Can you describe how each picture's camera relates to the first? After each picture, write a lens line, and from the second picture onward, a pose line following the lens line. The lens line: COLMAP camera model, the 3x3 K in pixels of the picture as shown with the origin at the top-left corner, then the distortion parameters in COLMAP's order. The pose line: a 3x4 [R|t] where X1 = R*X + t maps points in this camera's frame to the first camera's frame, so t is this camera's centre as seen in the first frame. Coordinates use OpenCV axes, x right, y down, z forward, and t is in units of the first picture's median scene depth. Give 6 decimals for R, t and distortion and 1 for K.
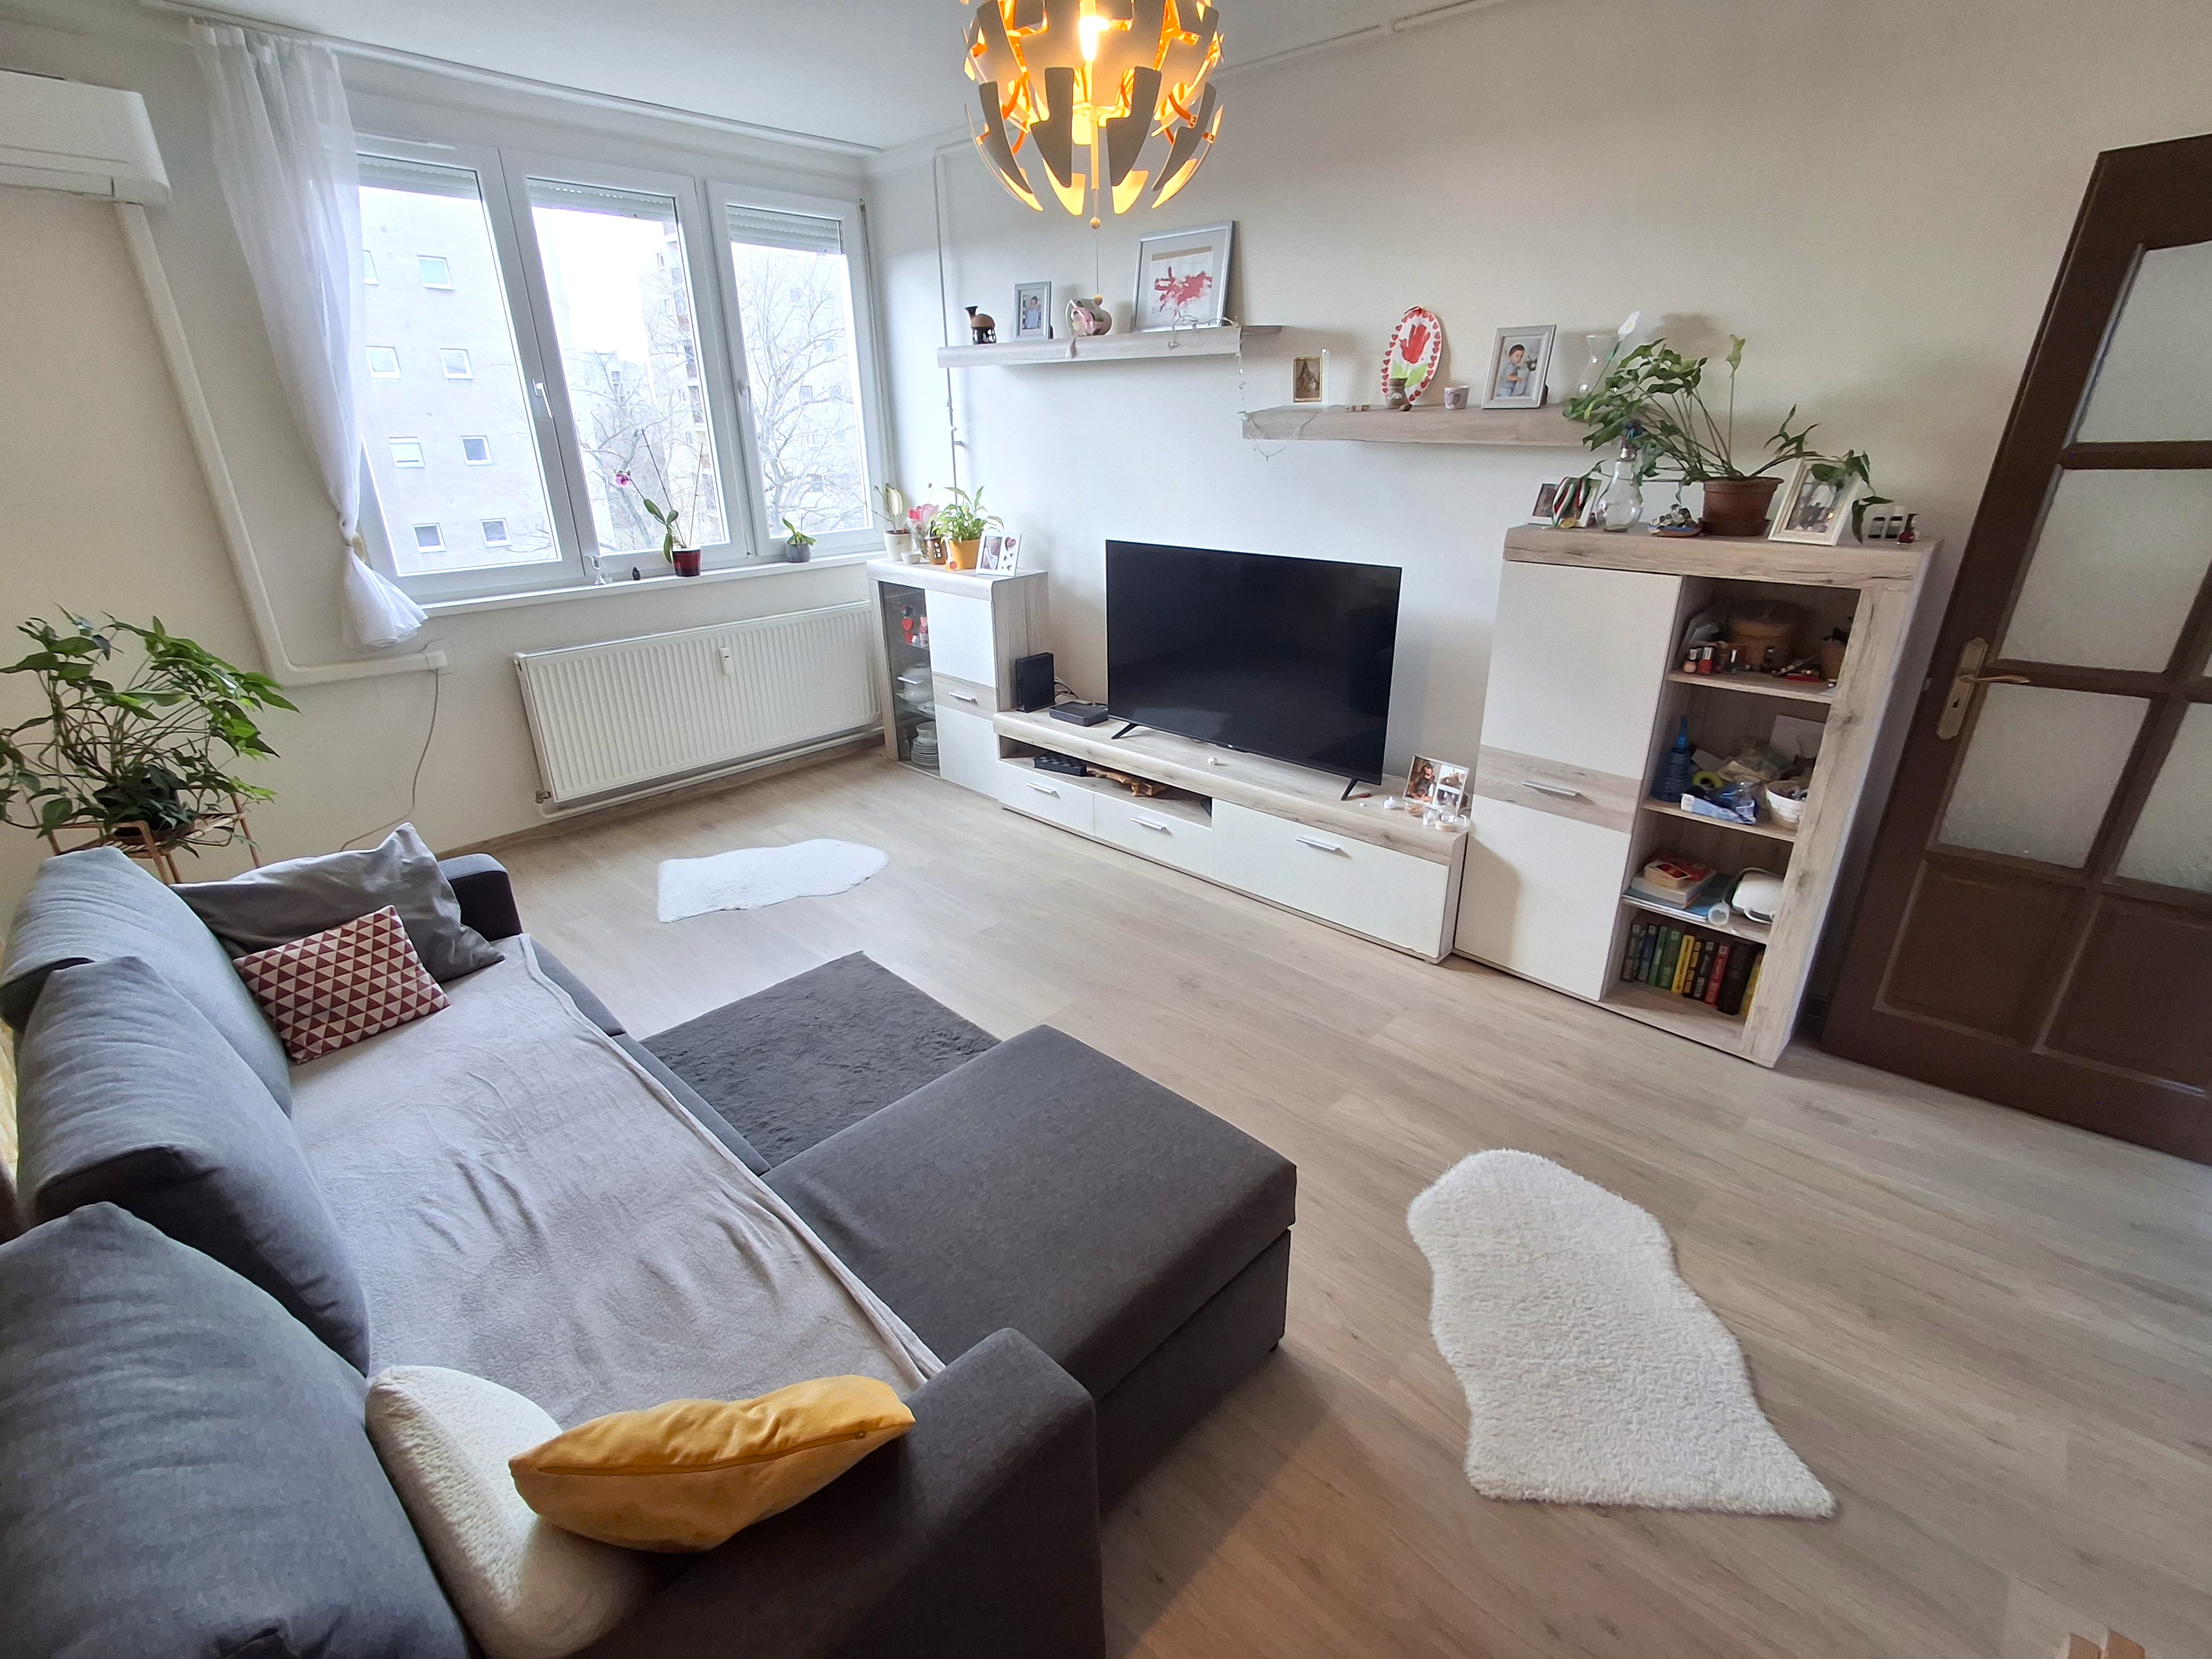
lens RADIAL K [[1011.8, 0, 1111.4], [0, 1011.8, 837.4], [0, 0, 1]] dist [0.002434, 0.008572]
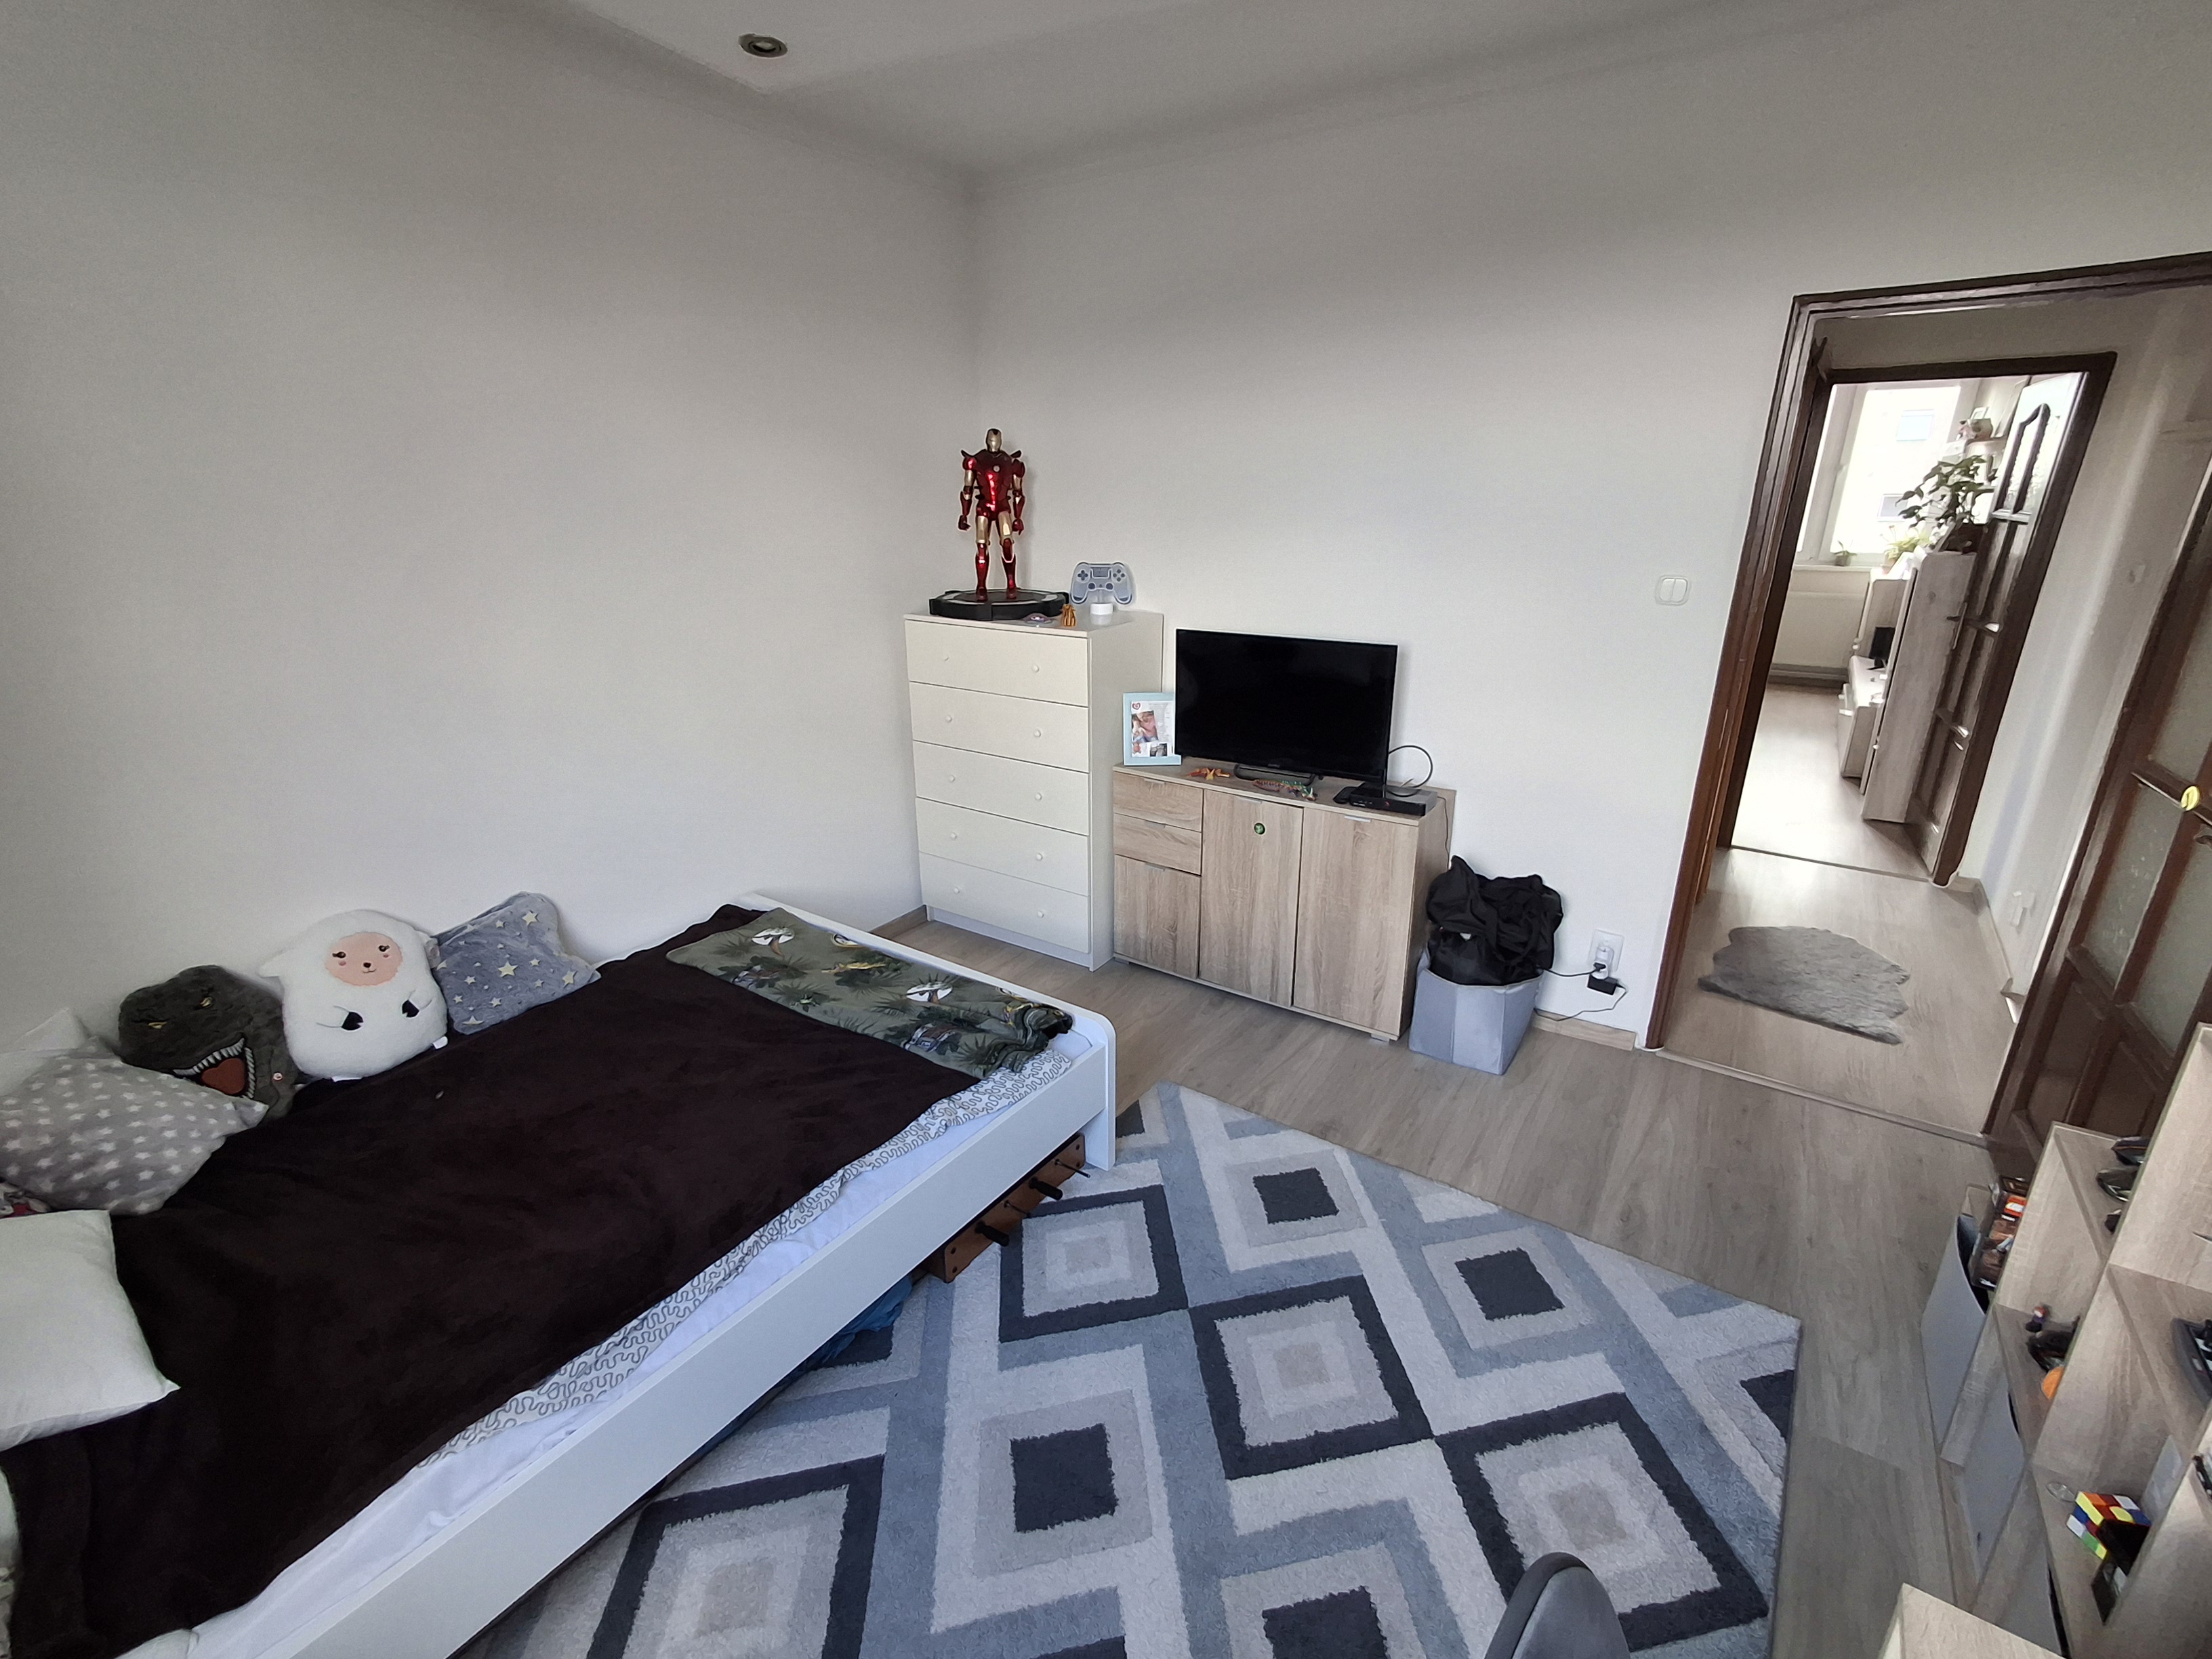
lens RADIAL K [[1011.8, 0, 1111.4], [0, 1011.8, 837.4], [0, 0, 1]] dist [0.002434, 0.008572]
pose [[0.174019, 0.331791, -0.927163, 1.335497], [-0.372695, 0.893683, 0.249859, 0.185730], [0.911491, 0.302069, 0.279175, -0.519643]]
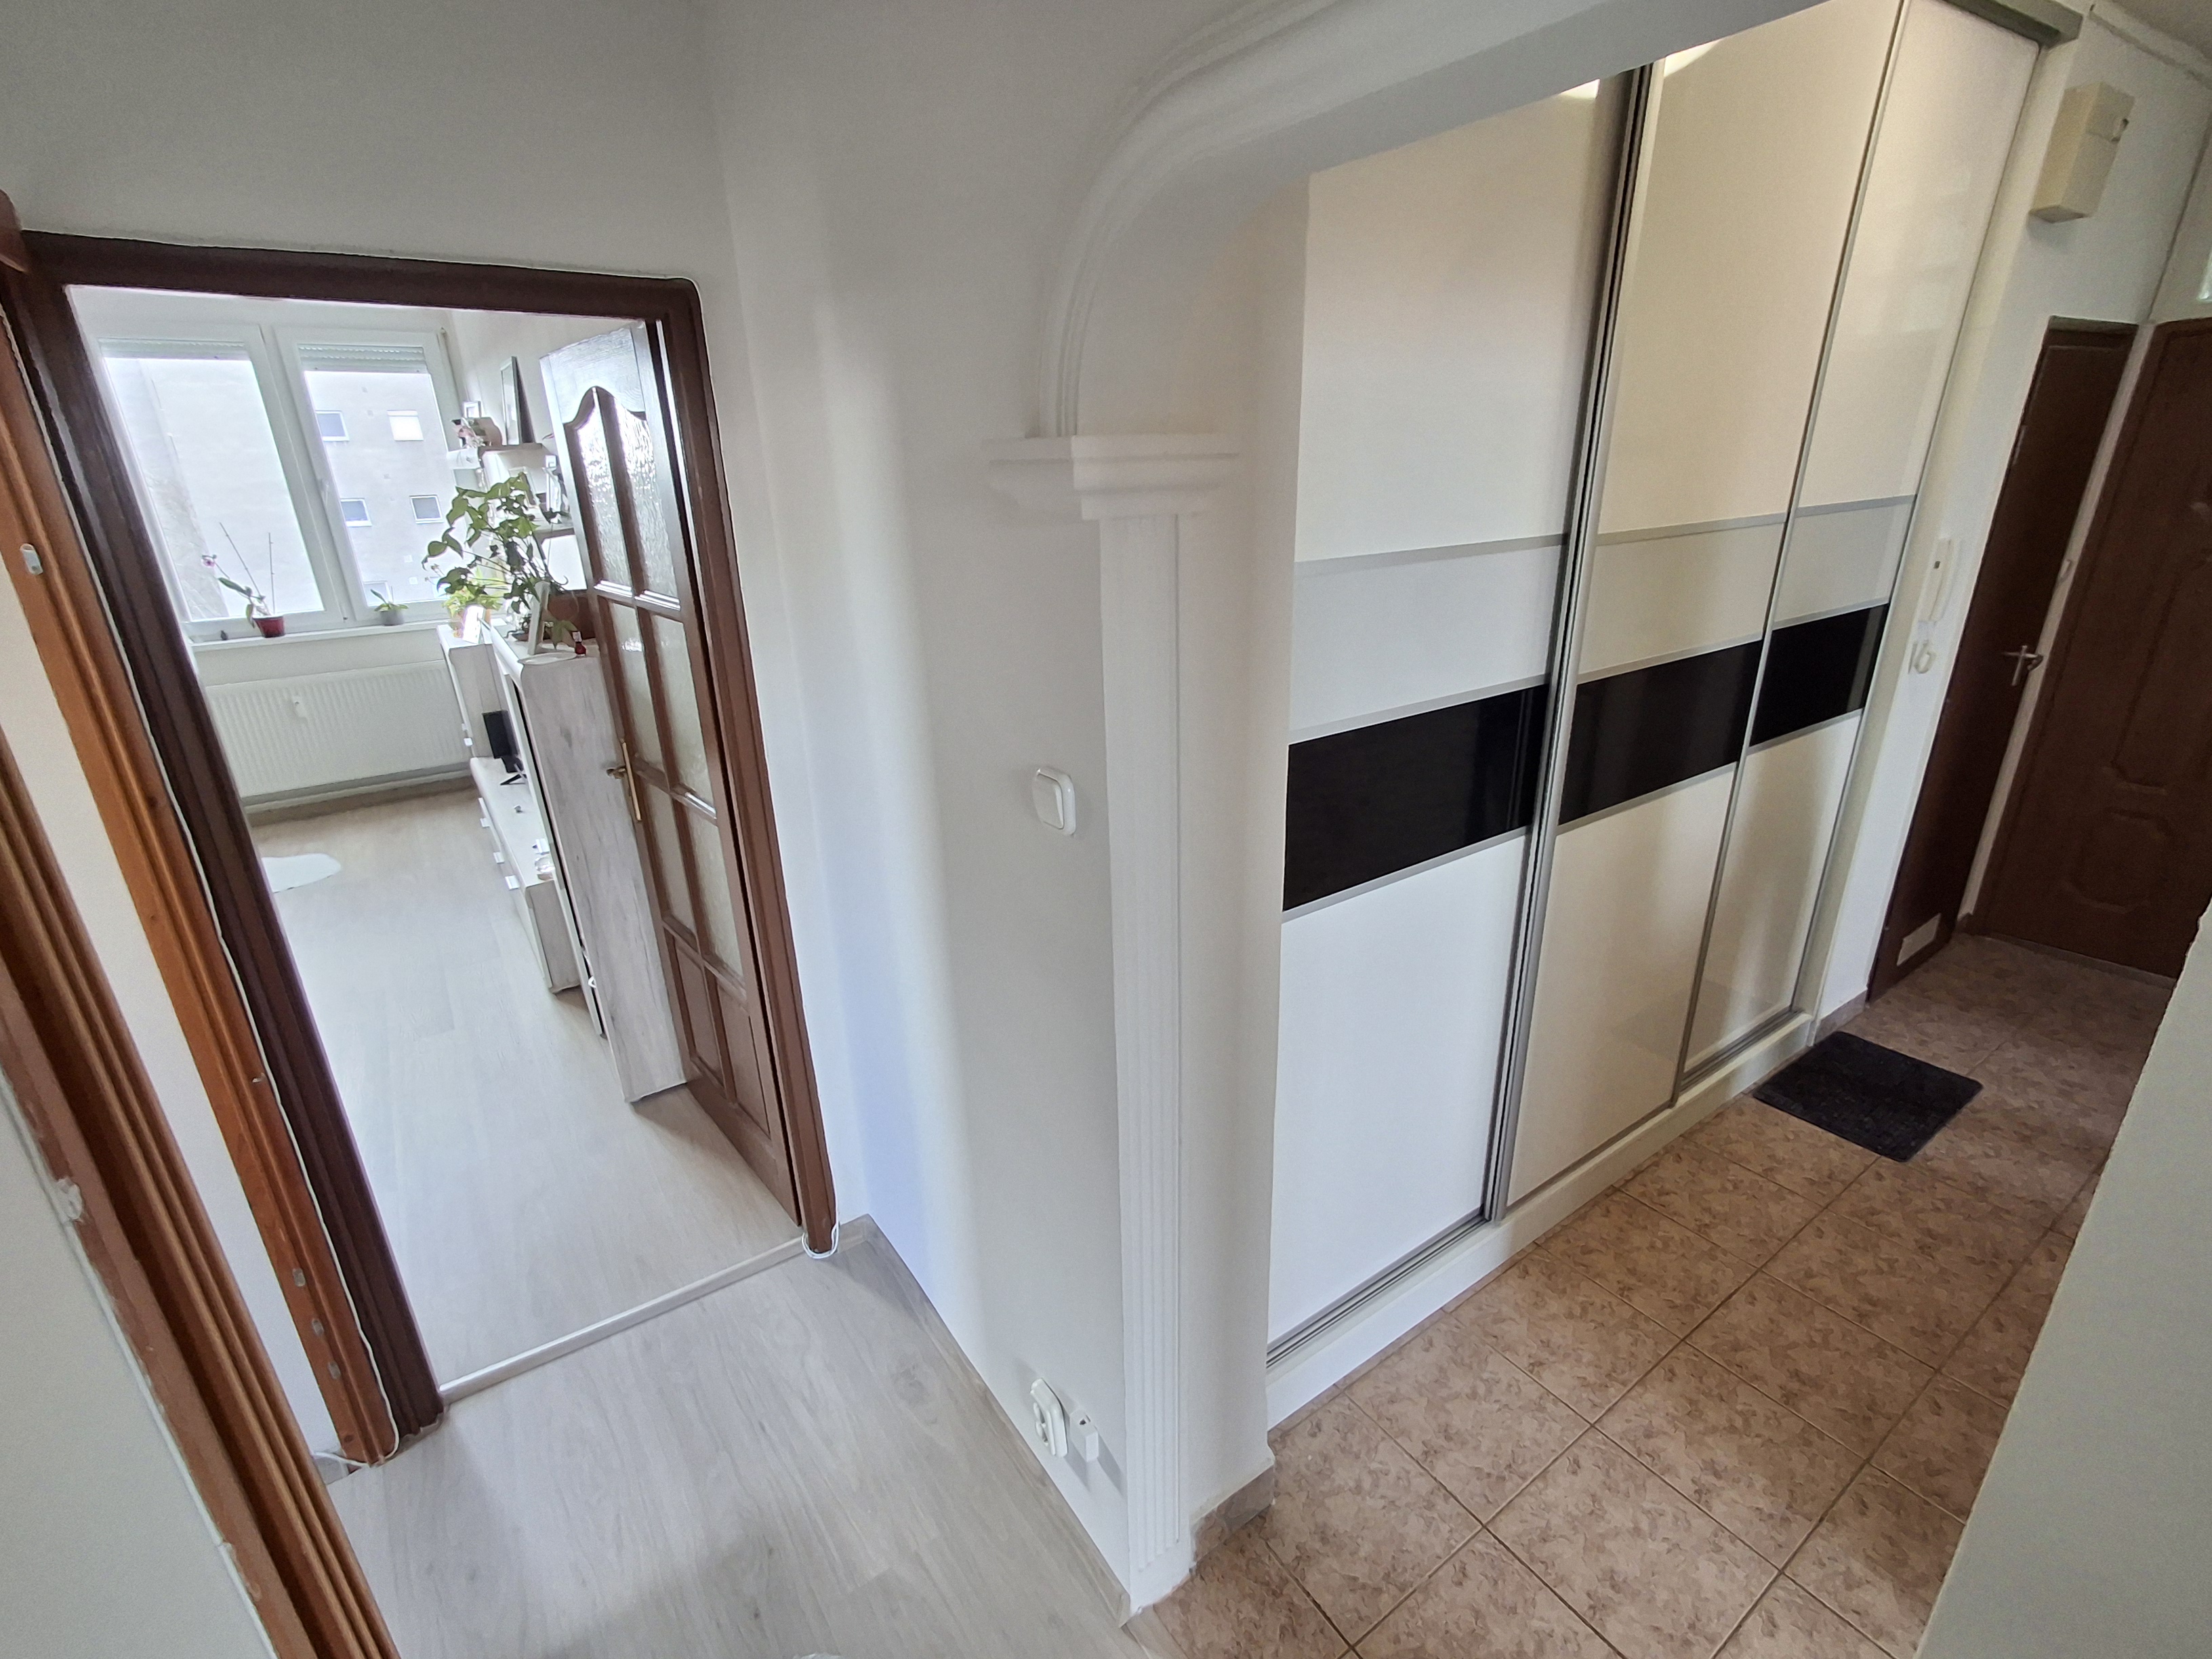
lens RADIAL K [[1011.8, 0, 1111.4], [0, 1011.8, 837.4], [0, 0, 1]] dist [0.002434, 0.008572]
pose [[0.981276, 0.051419, -0.185614, 0.824550], [-0.057054, 0.998055, -0.025140, -0.042331], [0.183960, 0.035259, 0.982301, -0.019840]]
